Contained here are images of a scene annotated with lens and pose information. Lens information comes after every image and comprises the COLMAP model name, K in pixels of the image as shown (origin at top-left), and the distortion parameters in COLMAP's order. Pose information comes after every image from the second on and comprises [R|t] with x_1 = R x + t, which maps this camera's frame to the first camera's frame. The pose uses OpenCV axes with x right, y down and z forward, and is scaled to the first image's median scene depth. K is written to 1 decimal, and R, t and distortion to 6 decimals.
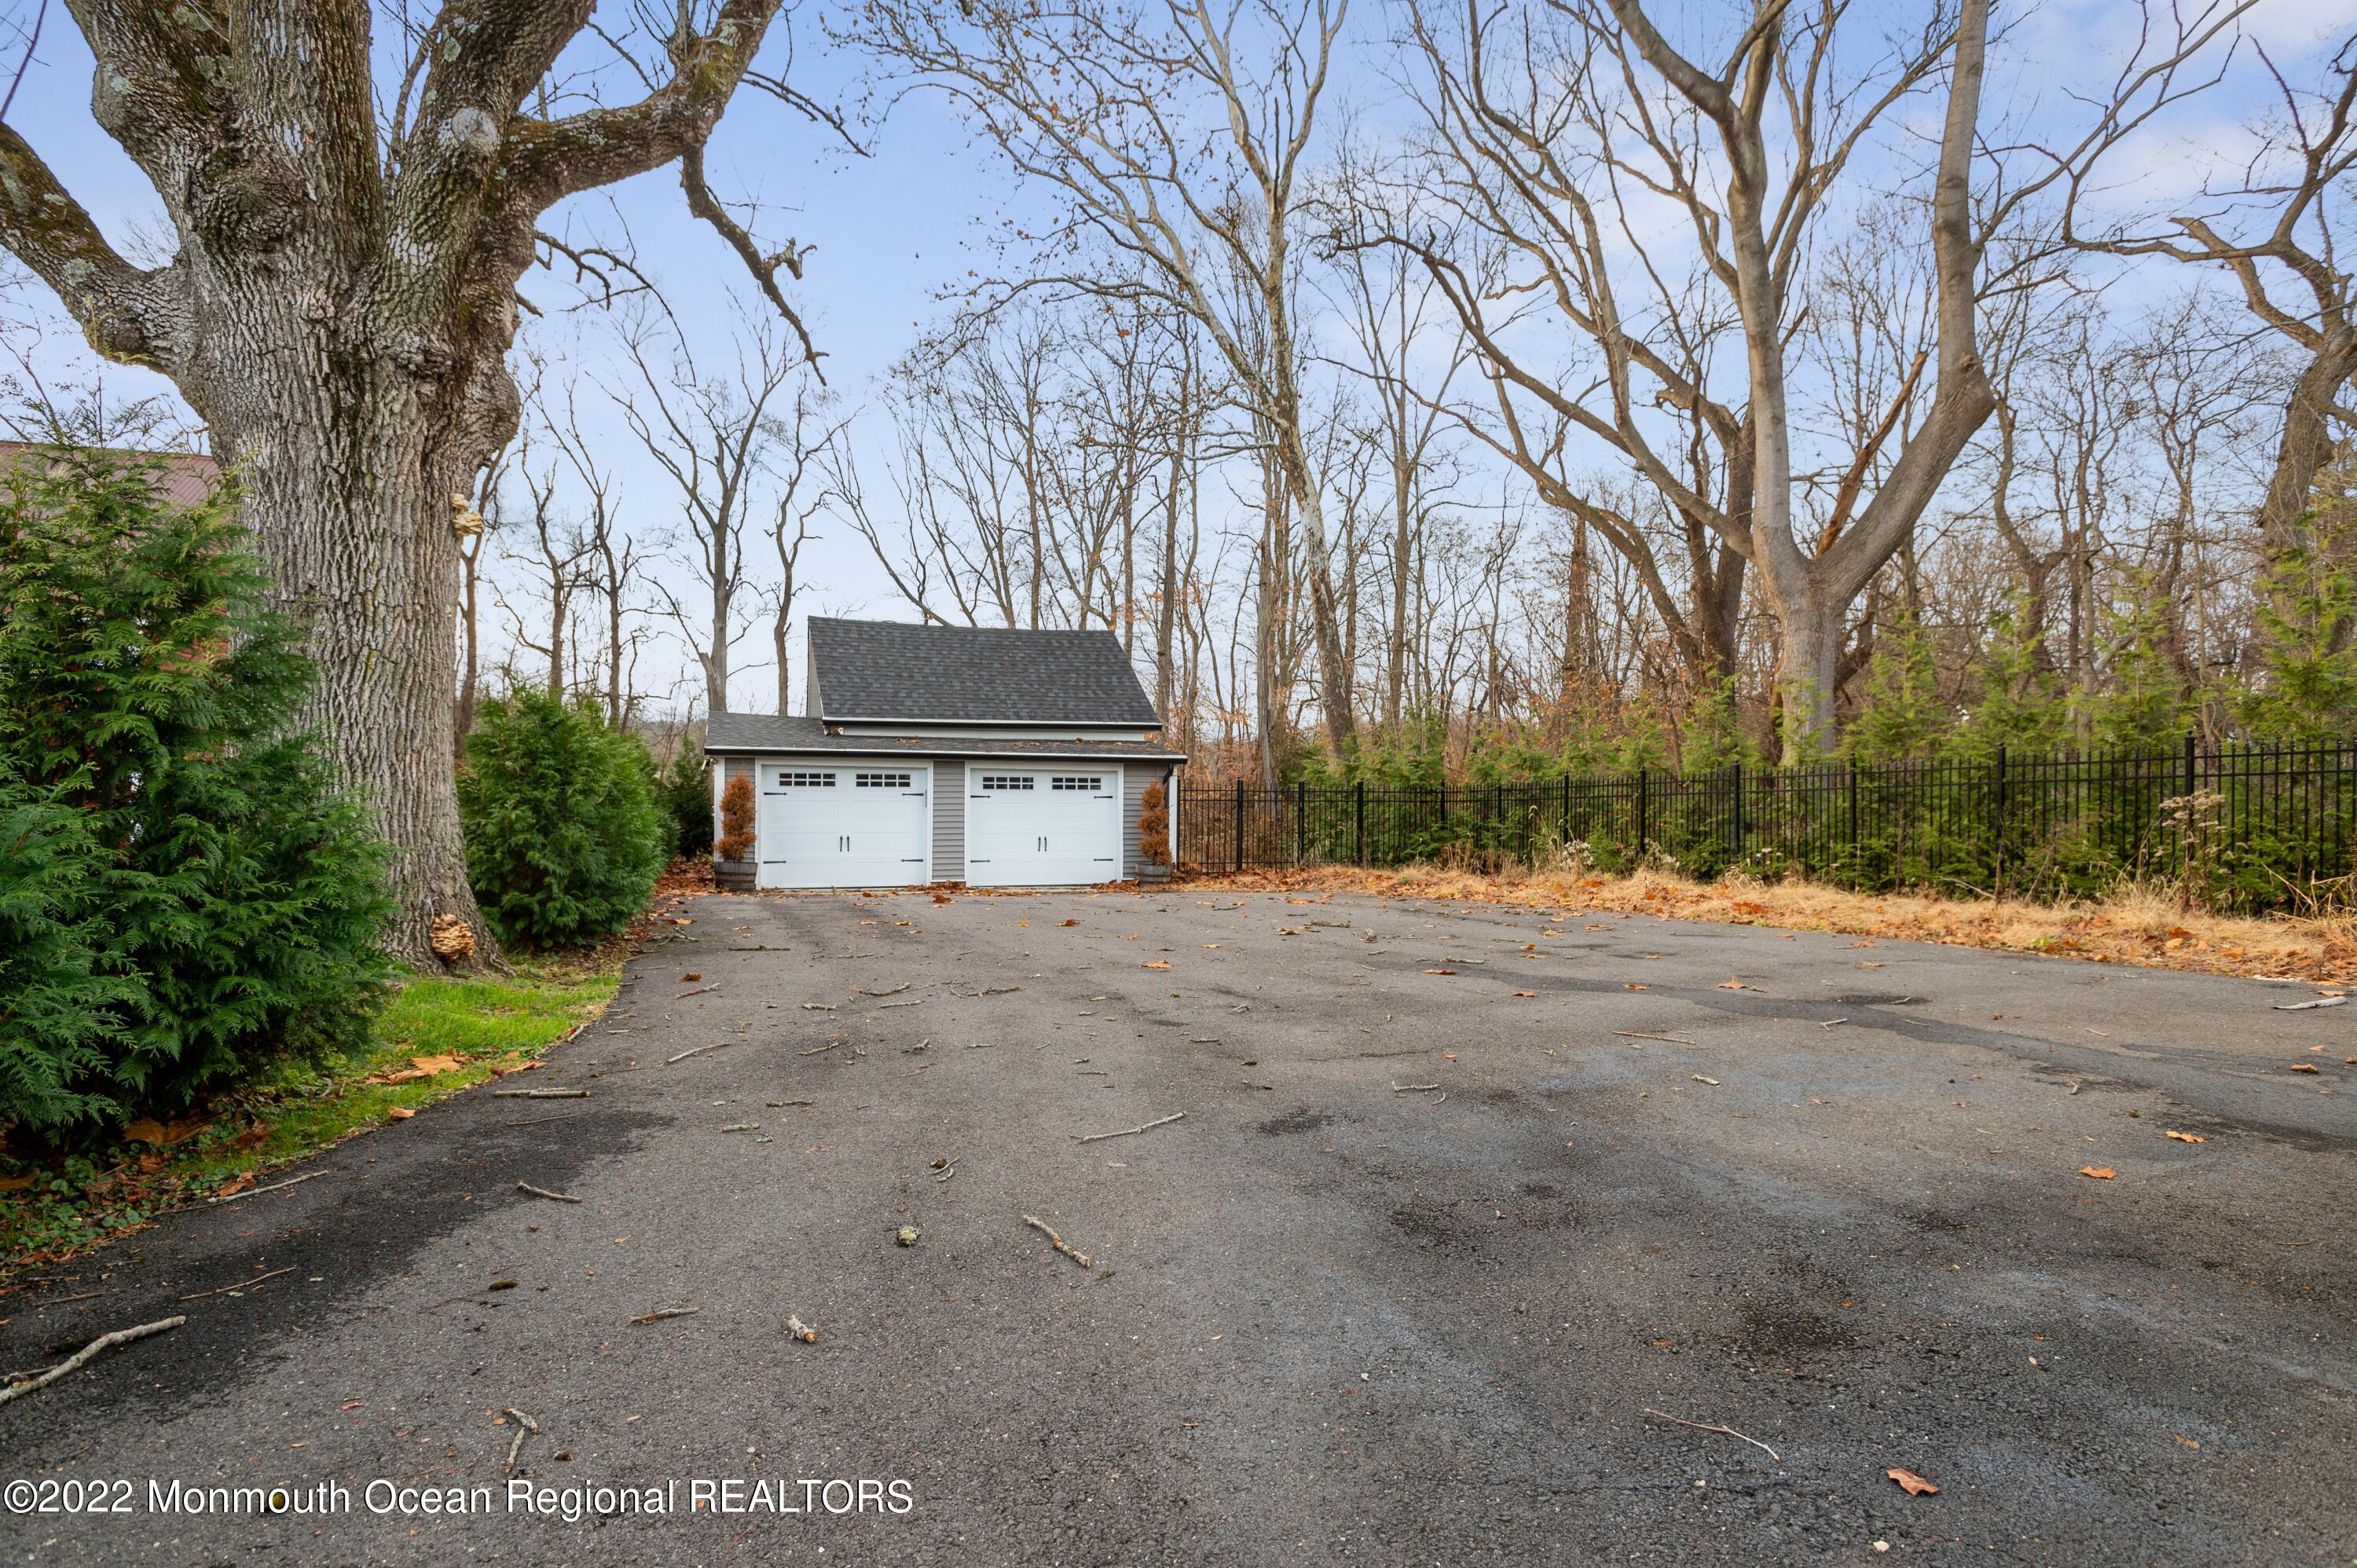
lens RADIAL K [[1299.3, 0, 1175.2], [0, 1299.3, 784.3], [0, 0, 1]] dist [0.006908, 0.001827]
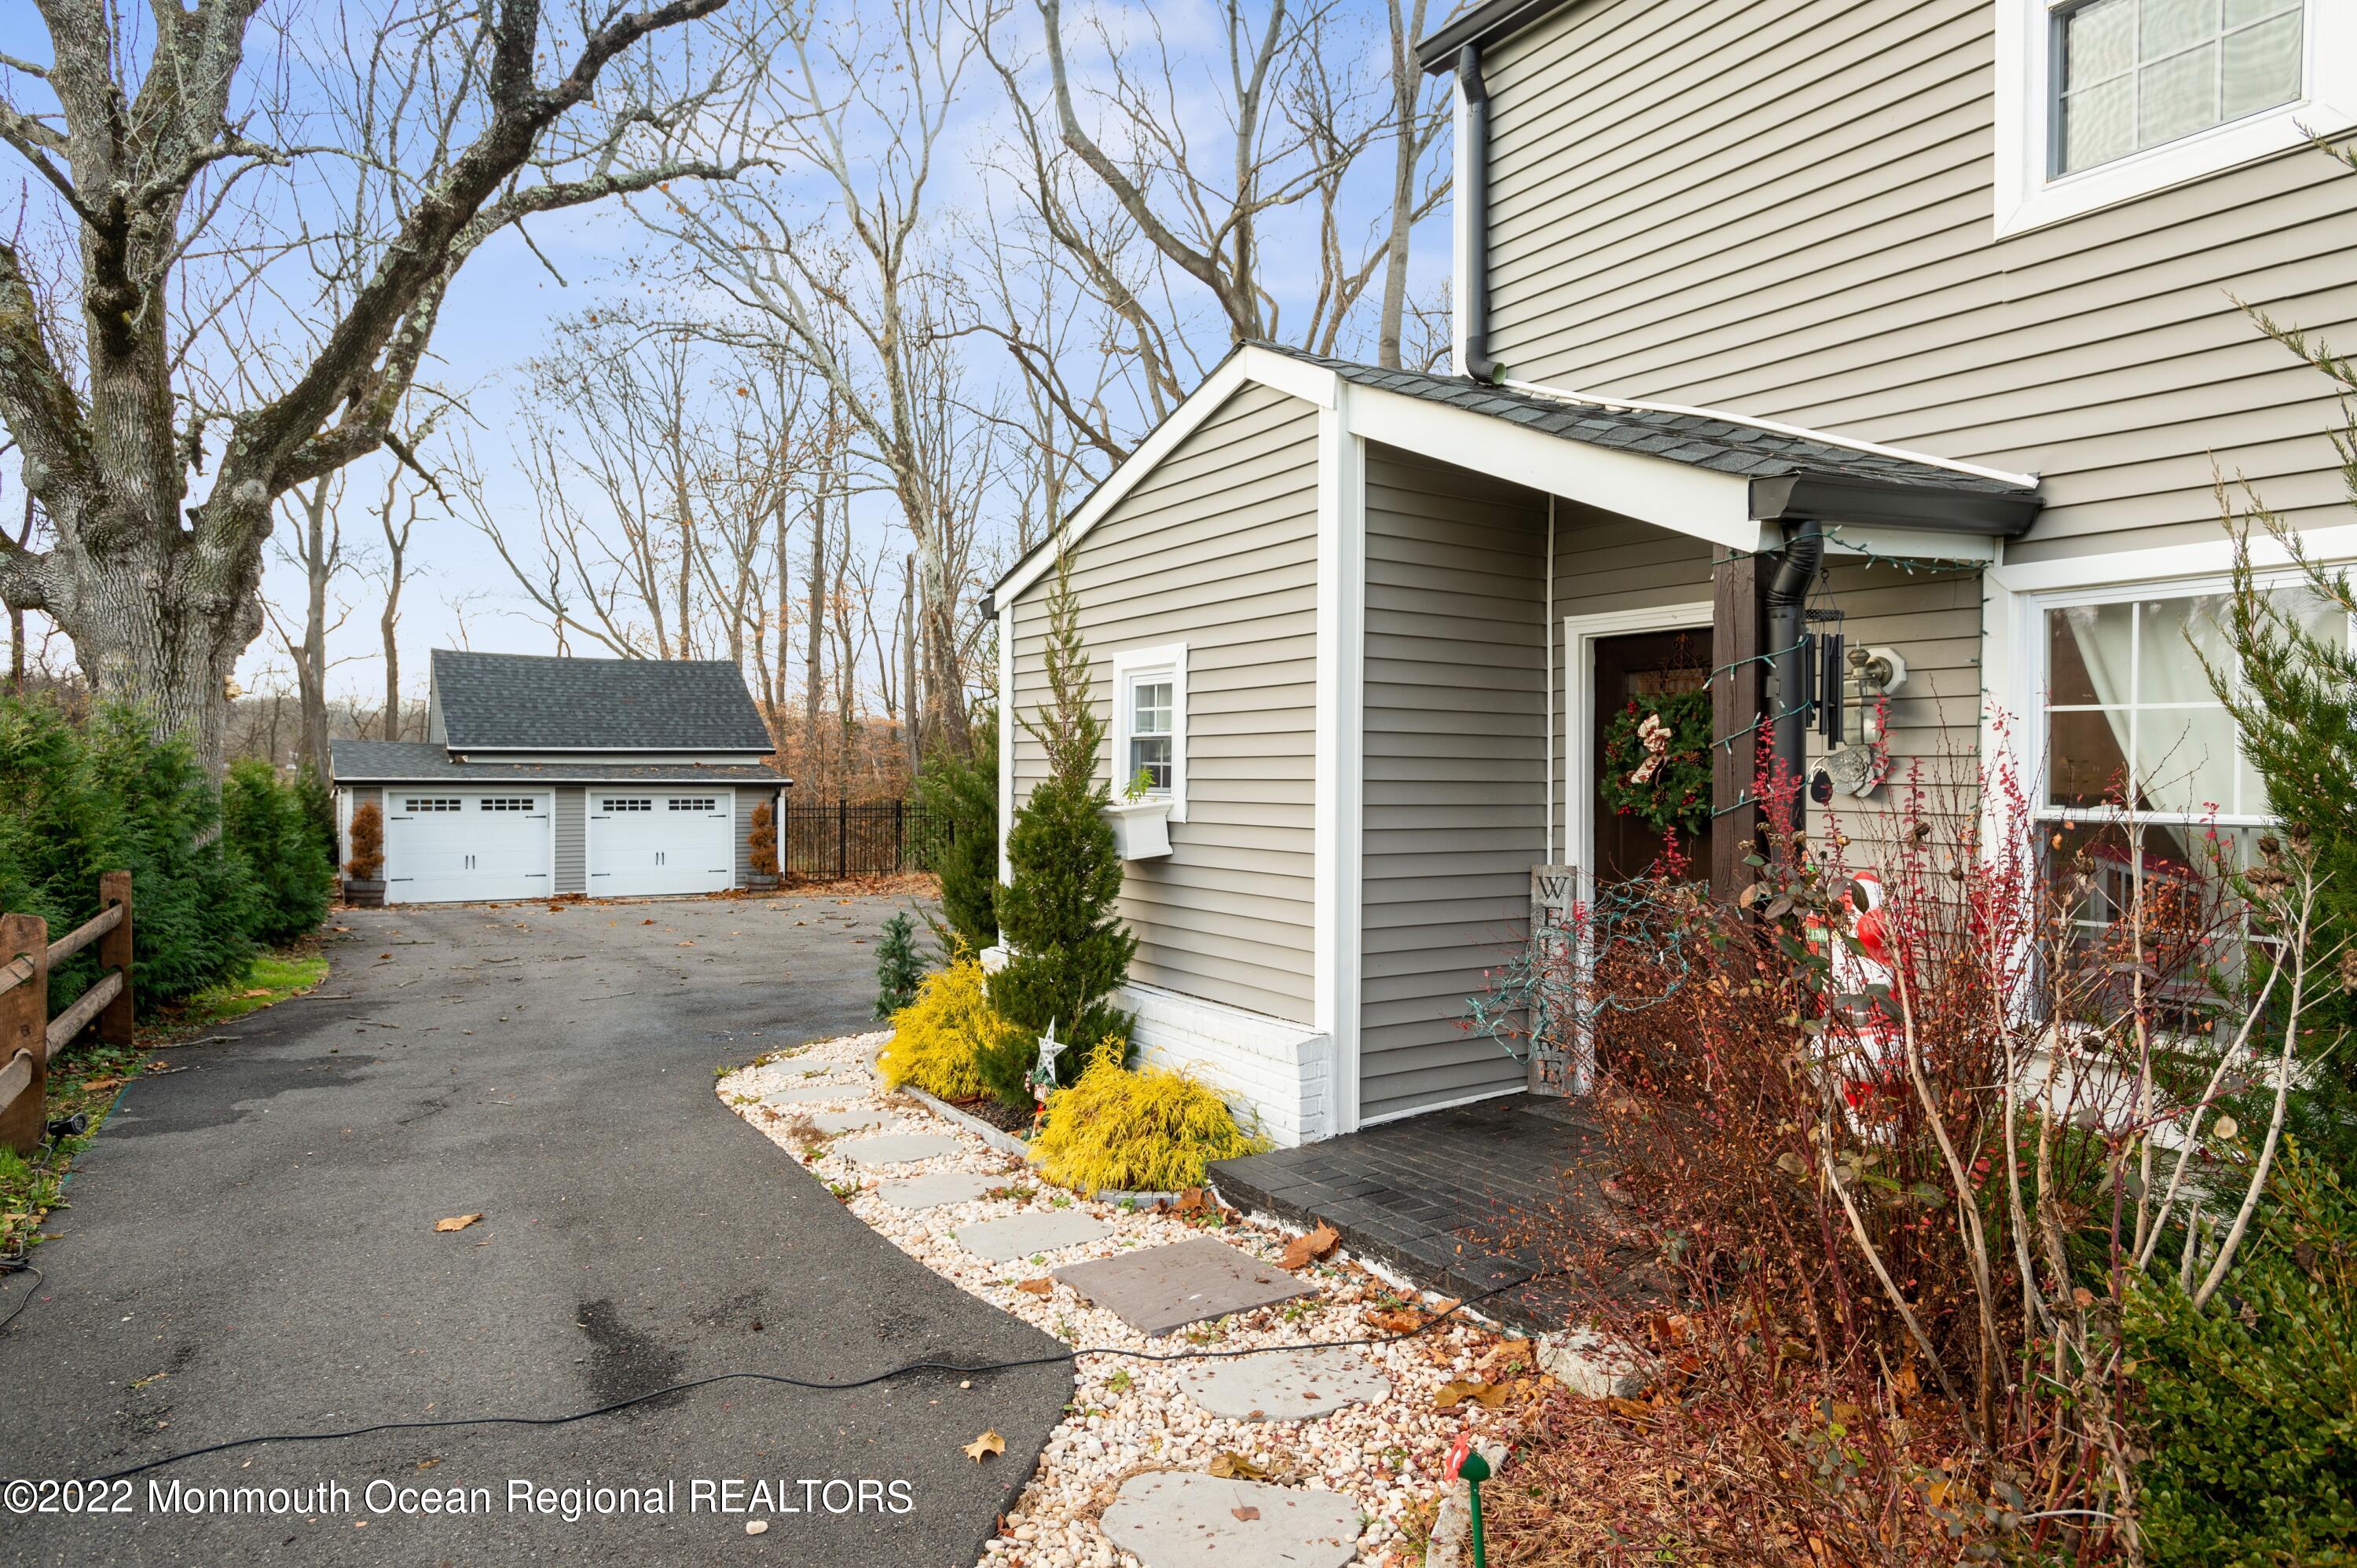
lens RADIAL K [[1416.7, 0, 1183.8], [0, 1416.7, 781.9], [0, 0, 1]] dist [0.007781, -0.002545]
pose [[0.975898, -0.005466, 0.218158, 0.075140], [0.004675, 0.999980, 0.004140, -0.024062], [-0.218177, -0.003021, 0.975905, -0.309958]]
